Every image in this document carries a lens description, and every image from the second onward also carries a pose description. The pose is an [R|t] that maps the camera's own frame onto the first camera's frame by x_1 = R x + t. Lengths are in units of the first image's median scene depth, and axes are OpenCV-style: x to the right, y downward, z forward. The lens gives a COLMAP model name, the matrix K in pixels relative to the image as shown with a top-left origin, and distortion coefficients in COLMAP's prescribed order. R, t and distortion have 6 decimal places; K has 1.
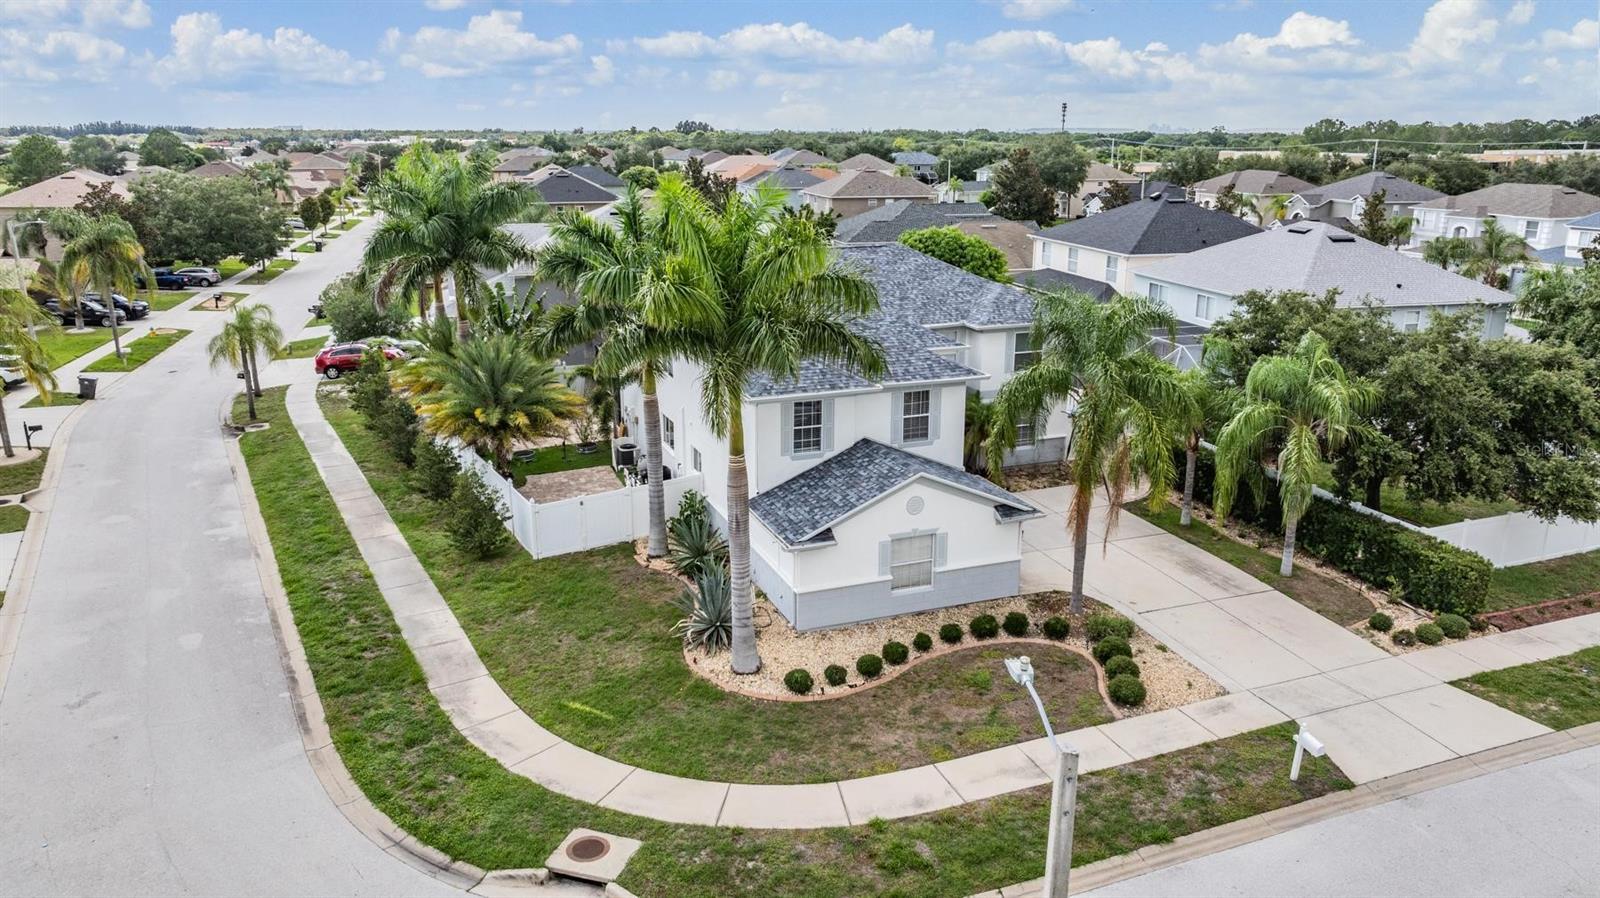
lens RADIAL K [[1135.7, 0, 811.7], [0, 1135.7, 444.6], [0, 0, 1]] dist [-0.026907, 0.004847]
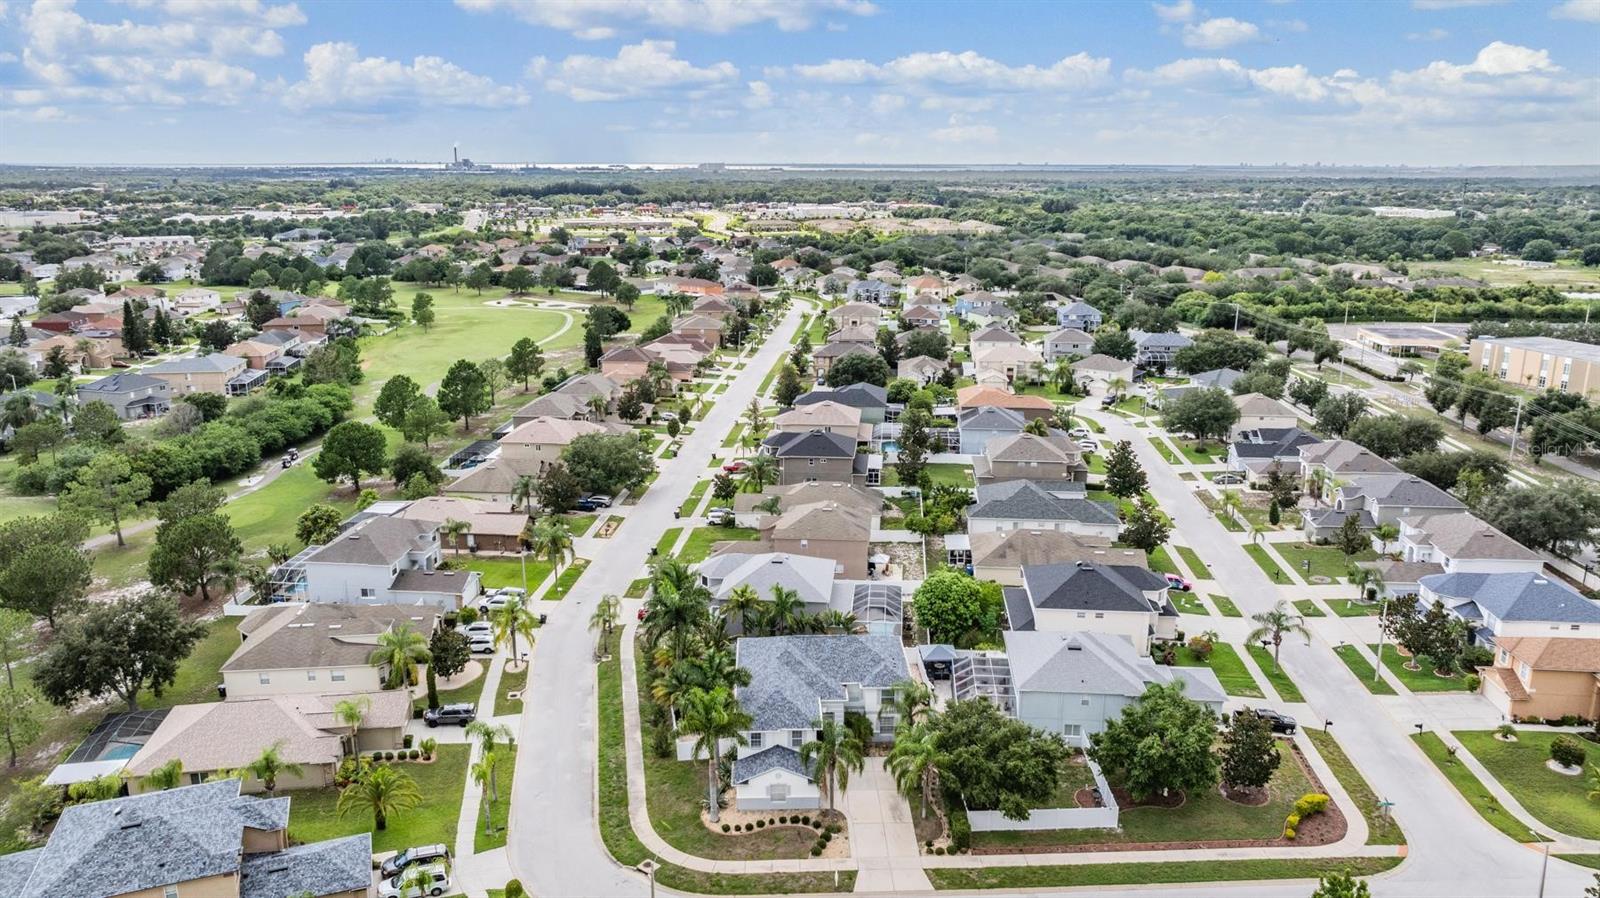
lens RADIAL K [[1135.7, 0, 803.3], [0, 1135.7, 448.0], [0, 0, 1]] dist [-0.026907, 0.004847]
pose [[0.941298, 0.083031, -0.327207, 1.059275], [-0.090451, 0.995873, -0.007498, -0.794830], [0.325234, 0.036654, 0.944923, -1.868047]]
